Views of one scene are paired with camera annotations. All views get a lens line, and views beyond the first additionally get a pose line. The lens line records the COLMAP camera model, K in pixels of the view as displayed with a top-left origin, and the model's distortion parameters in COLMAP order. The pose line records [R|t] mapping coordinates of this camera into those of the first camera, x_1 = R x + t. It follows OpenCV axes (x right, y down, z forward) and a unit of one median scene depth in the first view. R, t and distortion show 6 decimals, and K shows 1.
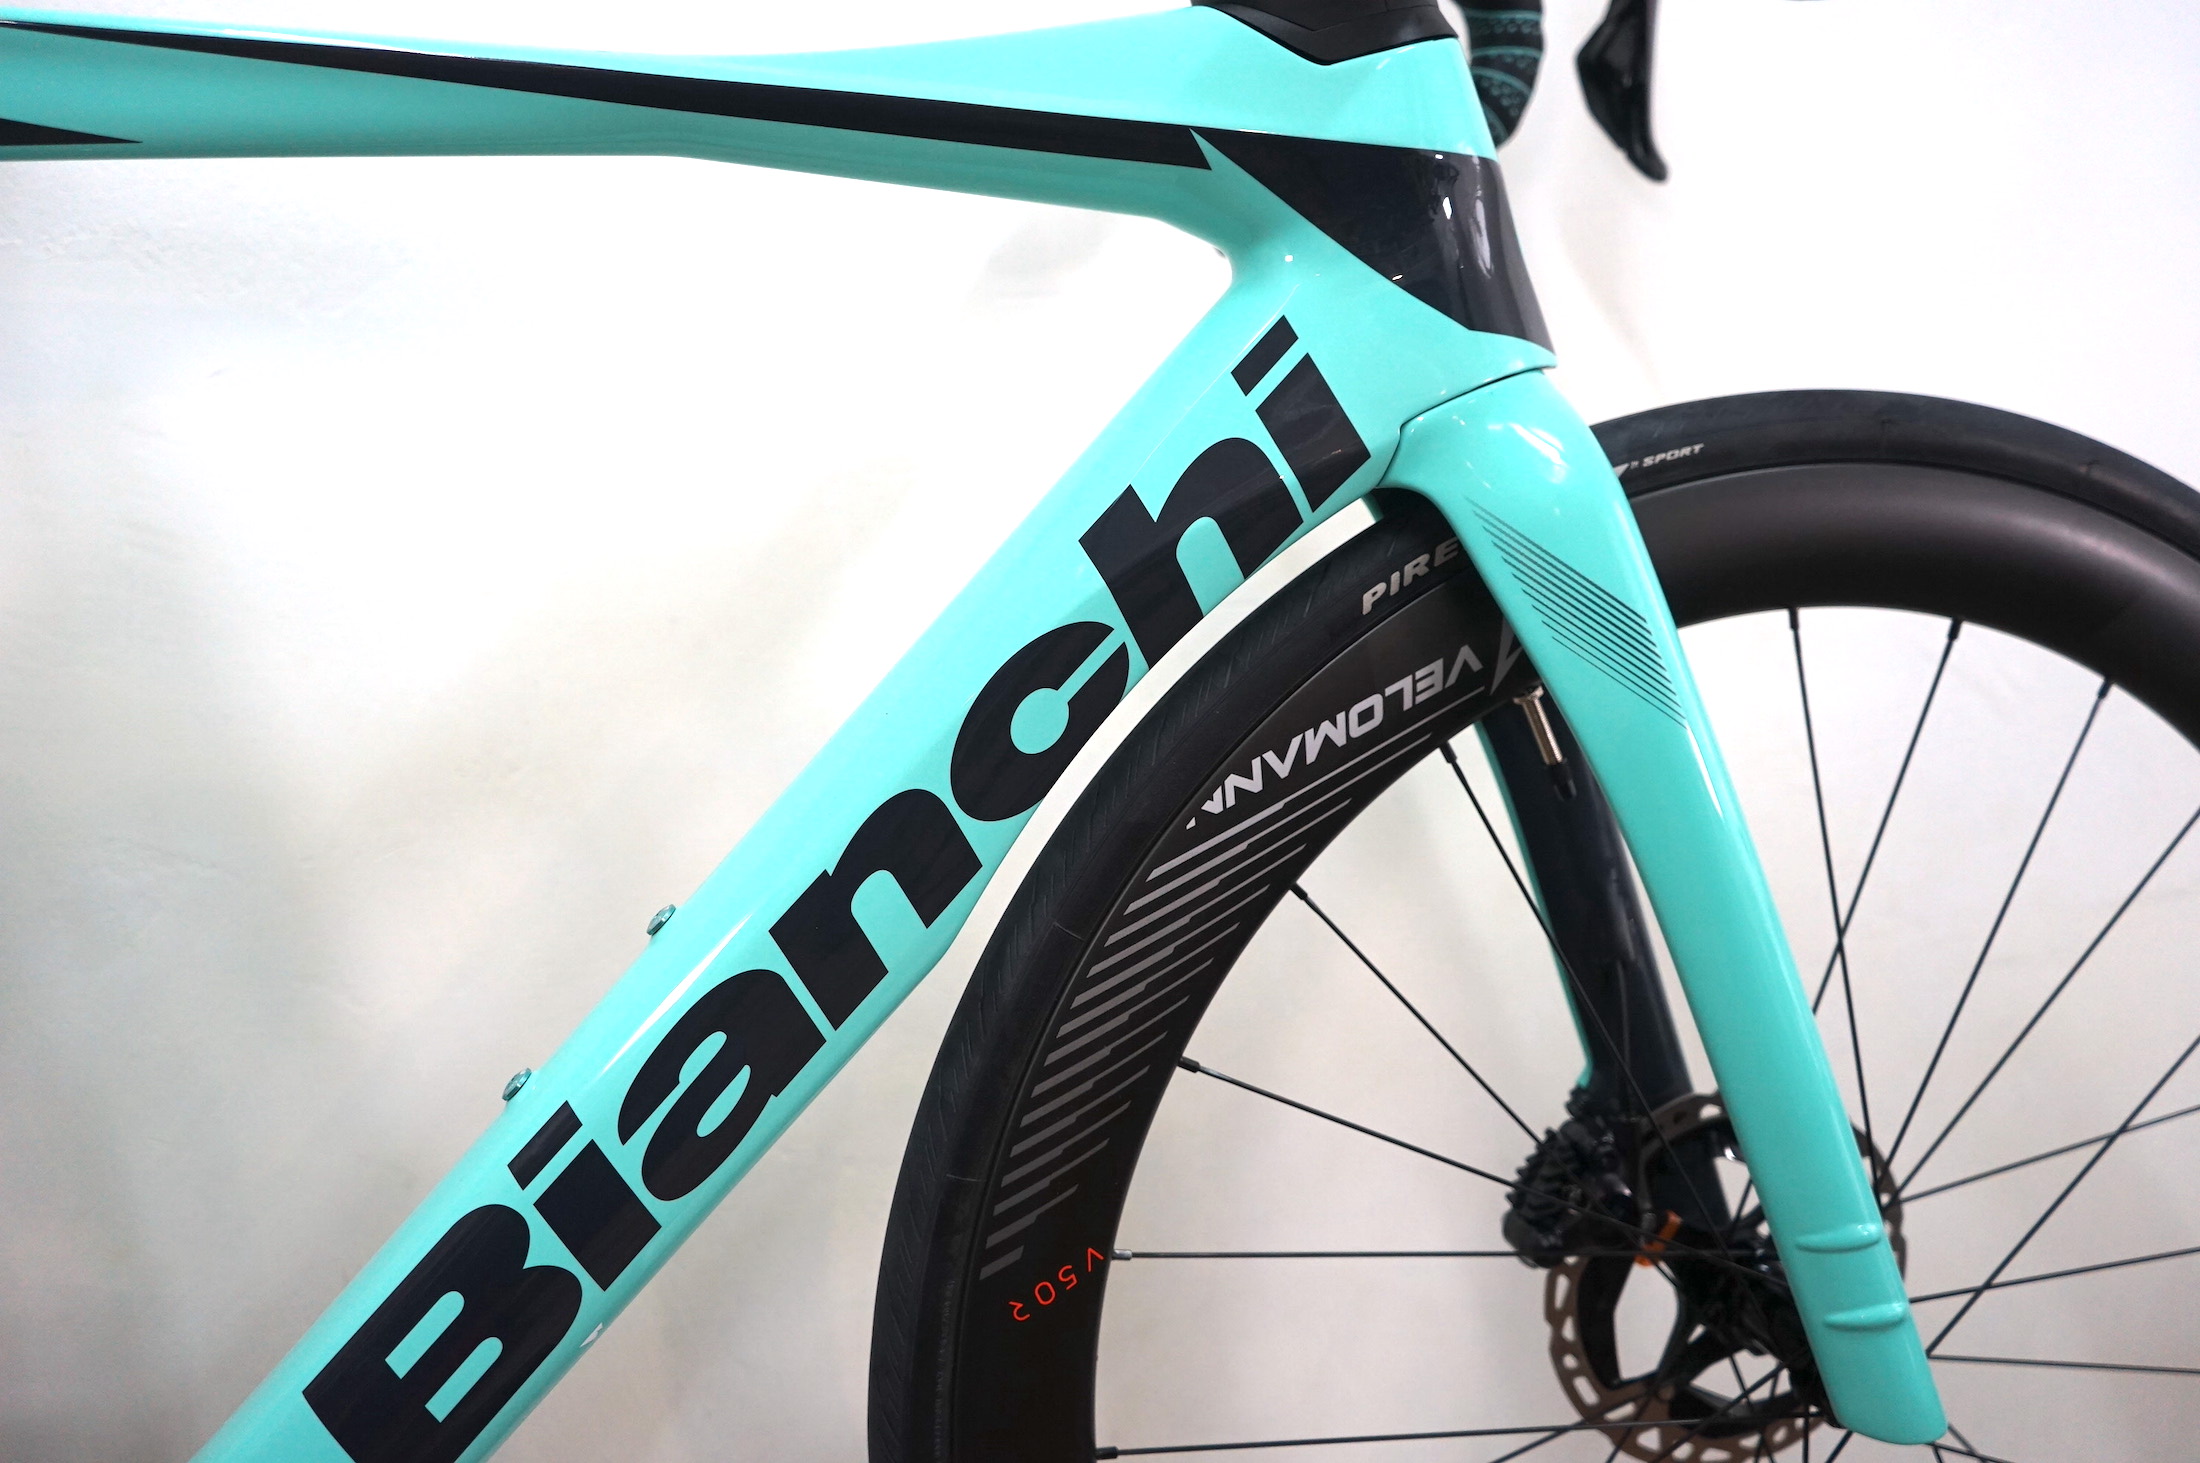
lens RADIAL K [[1769.2, 0, 1100.0], [0, 1769.2, 731.5], [0, 0, 1]] dist [-0.011334, -0.000634]
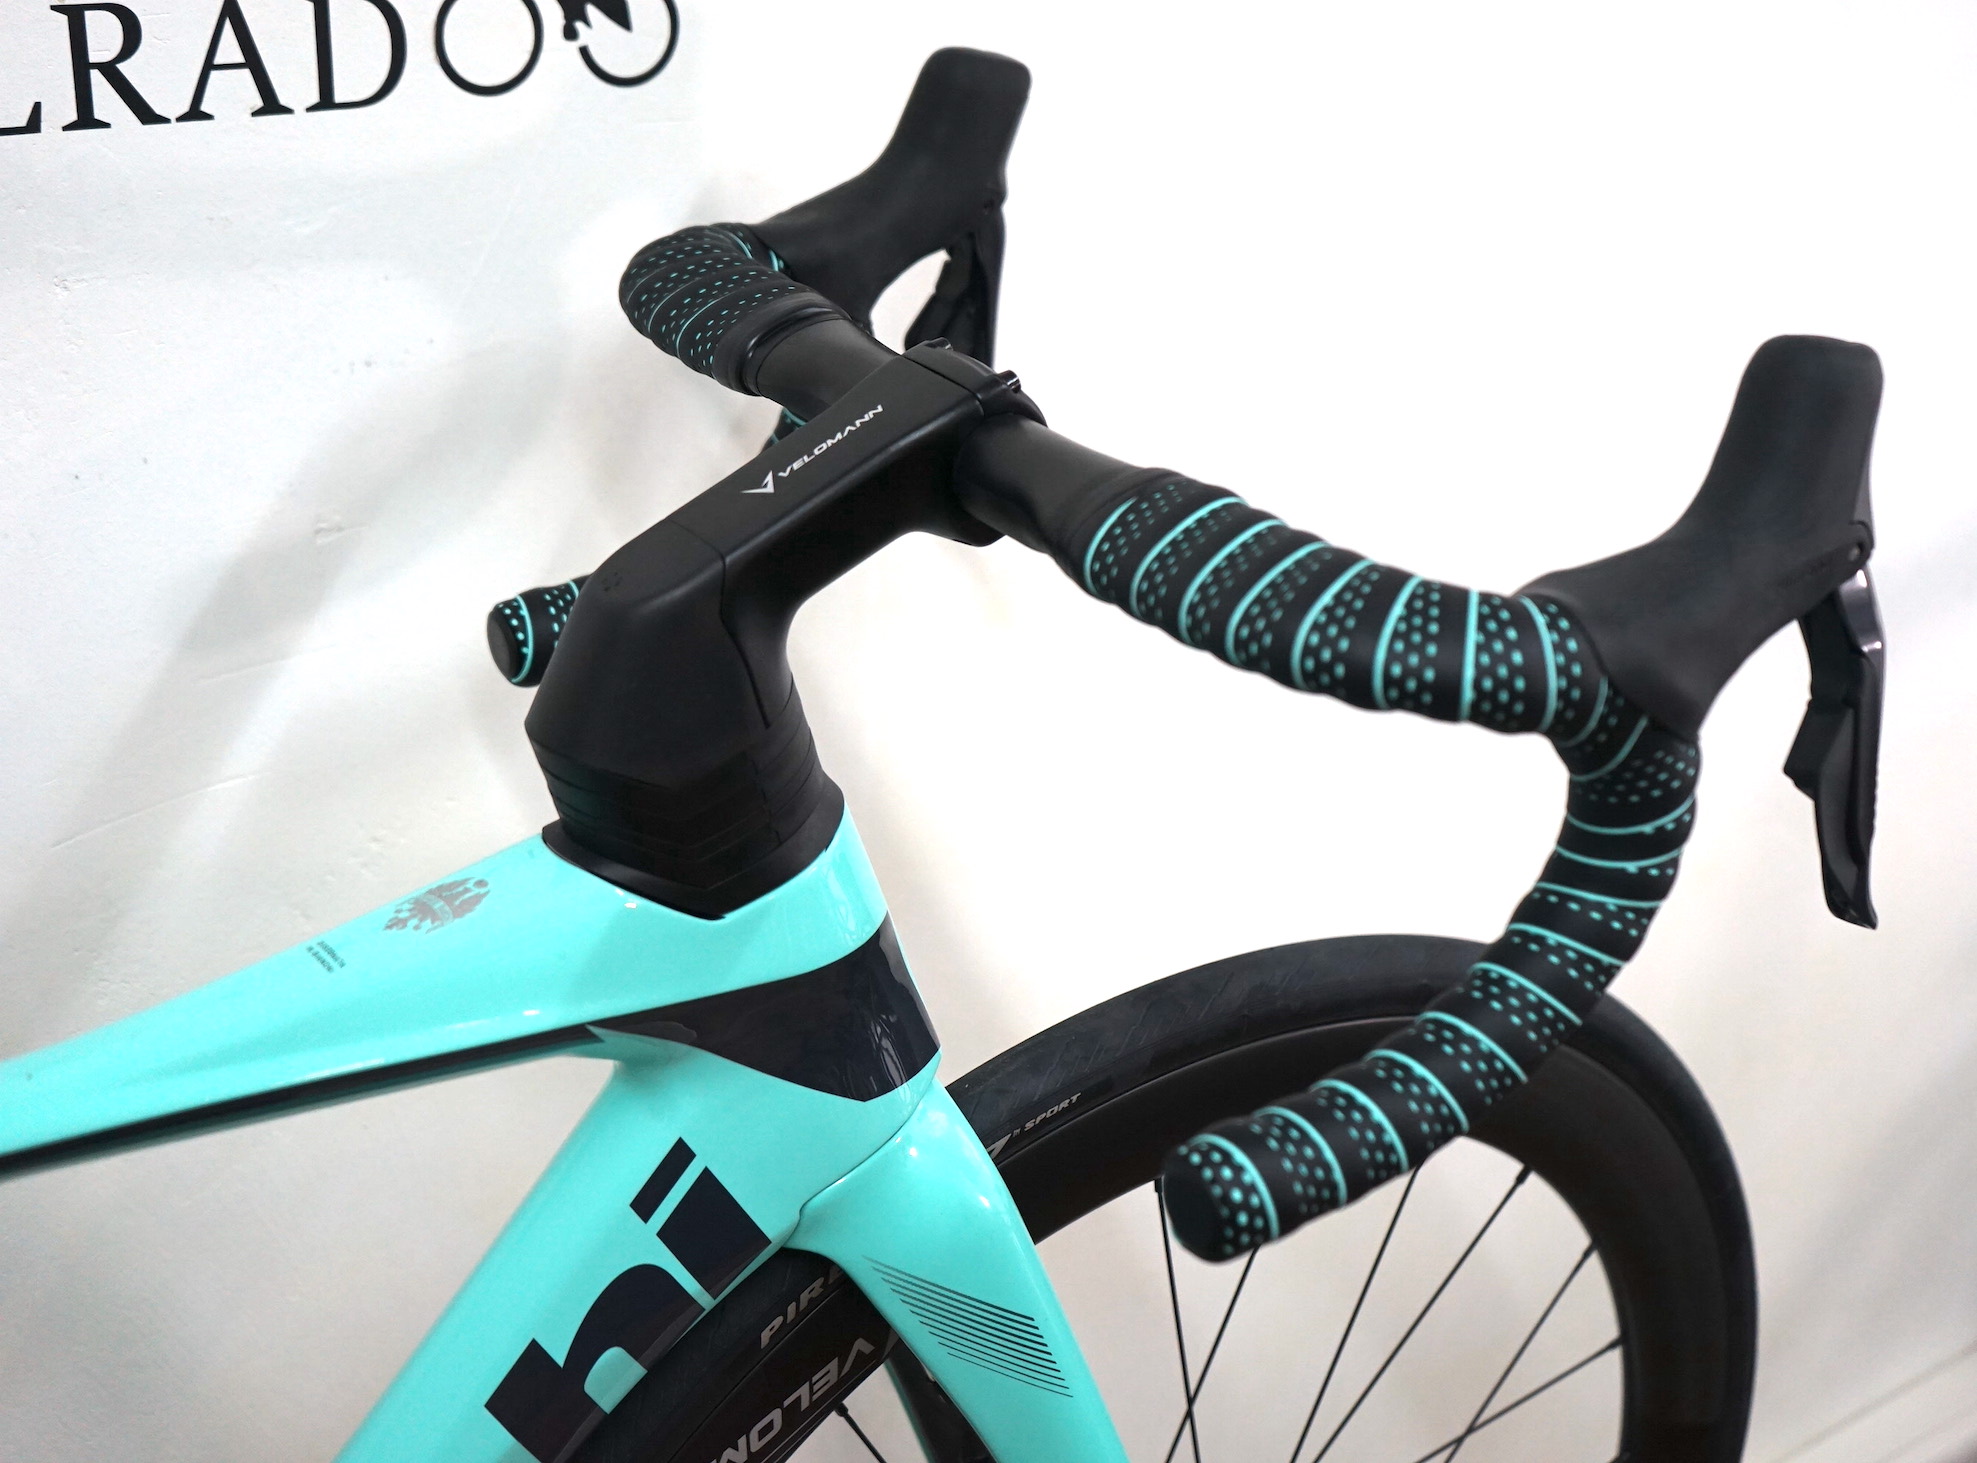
lens RADIAL K [[2693.6, 0, 1095.8], [0, 2693.6, 733.6], [0, 0, 1]] dist [-0.000067, -0.011711]
pose [[0.924808, -0.113120, 0.363228, -0.188917], [-0.004298, 0.951604, 0.307298, -0.876974], [-0.380411, -0.285753, 0.879564, -0.293099]]
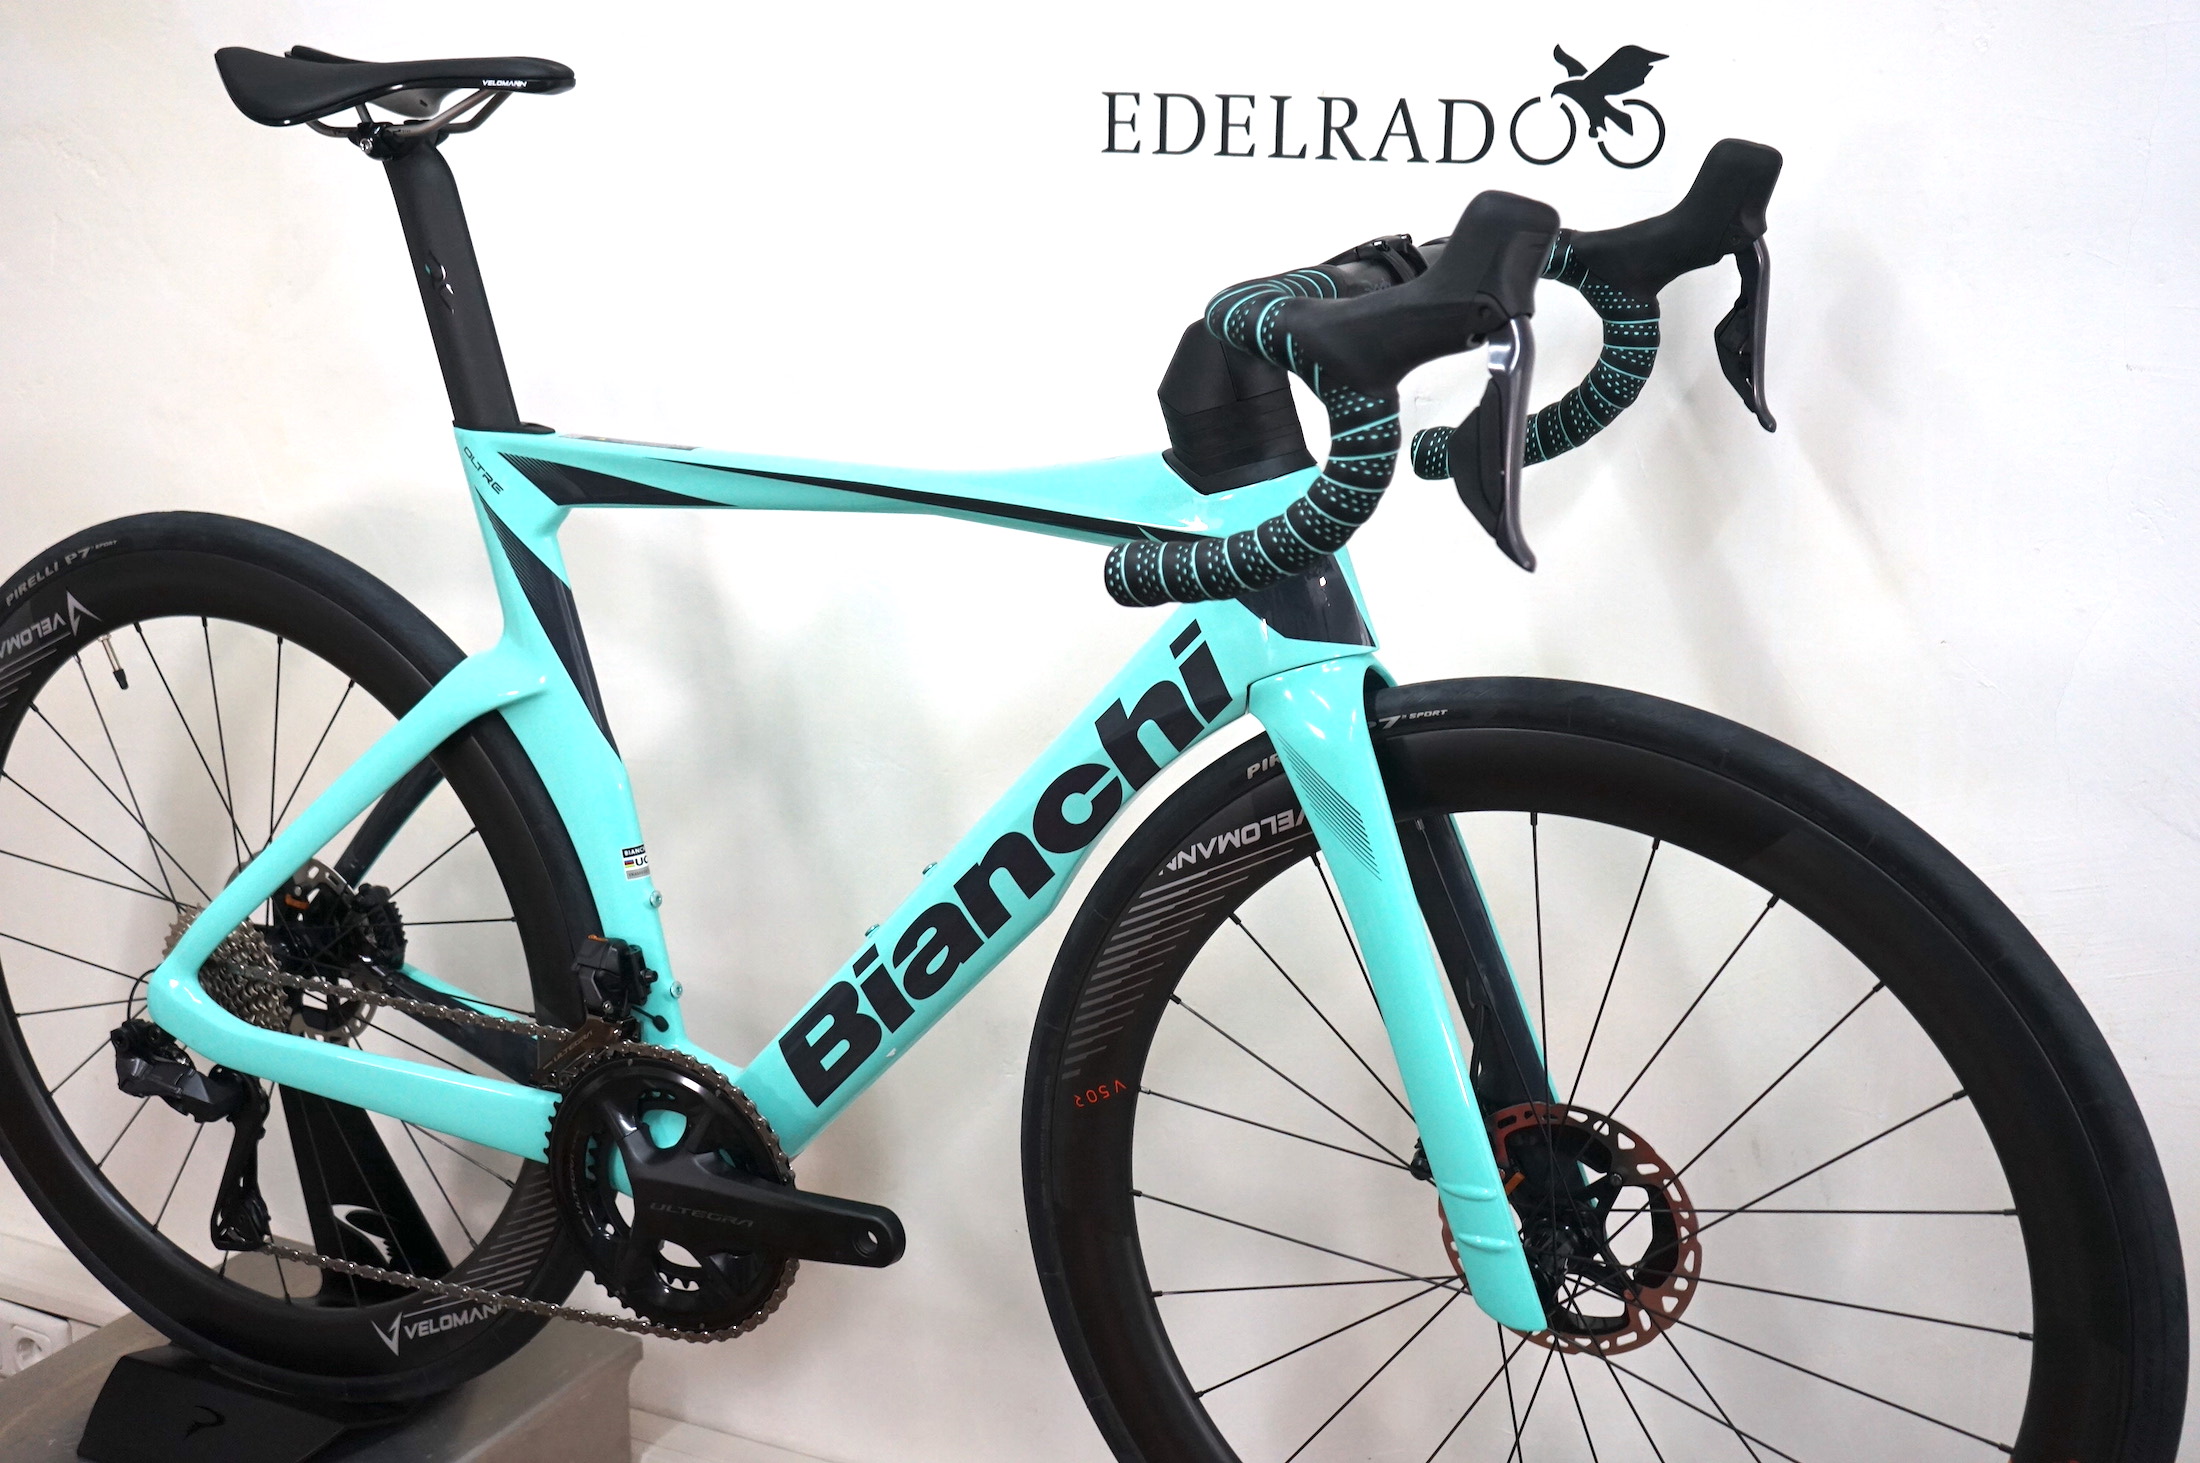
lens RADIAL K [[2611.1, 0, 1100.0], [0, 2611.1, 731.5], [0, 0, 1]] dist [0.006502, 0.021492]
pose [[0.746113, 0.172092, -0.643195, 1.784688], [-0.073126, 0.981356, 0.177742, -0.590490], [0.661791, -0.085581, 0.744787, -1.097123]]
